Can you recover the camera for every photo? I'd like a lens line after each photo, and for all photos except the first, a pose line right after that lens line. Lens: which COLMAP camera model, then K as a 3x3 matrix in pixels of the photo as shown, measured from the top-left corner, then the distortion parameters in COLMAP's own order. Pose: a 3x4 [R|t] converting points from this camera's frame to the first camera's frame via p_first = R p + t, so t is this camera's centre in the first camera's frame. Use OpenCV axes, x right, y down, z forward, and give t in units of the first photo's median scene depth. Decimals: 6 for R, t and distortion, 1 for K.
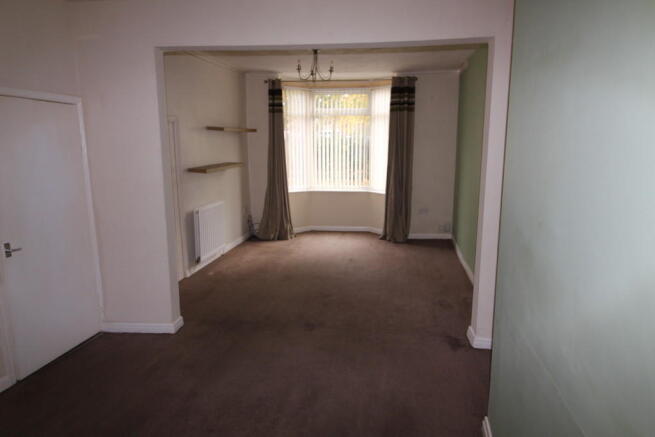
lens RADIAL K [[389.5, 0, 329.6], [0, 389.5, 217.5], [0, 0, 1]] dist [0.022693, 0.000854]
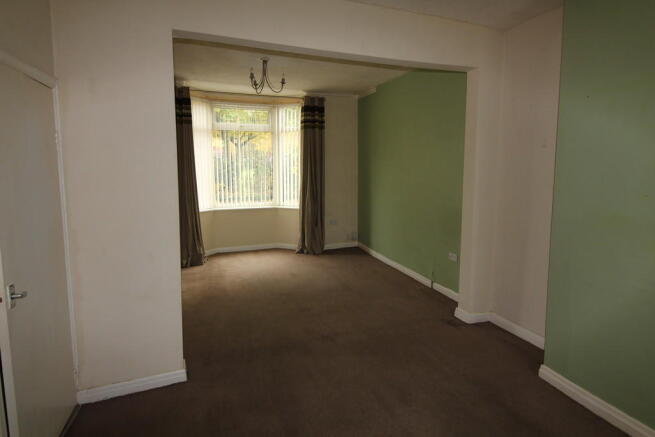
lens RADIAL K [[389.5, 0, 328.3], [0, 389.5, 217.4], [0, 0, 1]] dist [0.022693, 0.000854]
pose [[0.878126, -0.060188, 0.474629, -0.281699], [0.090149, 0.995100, -0.040598, 0.011755], [-0.469860, 0.078437, 0.879249, 0.071386]]
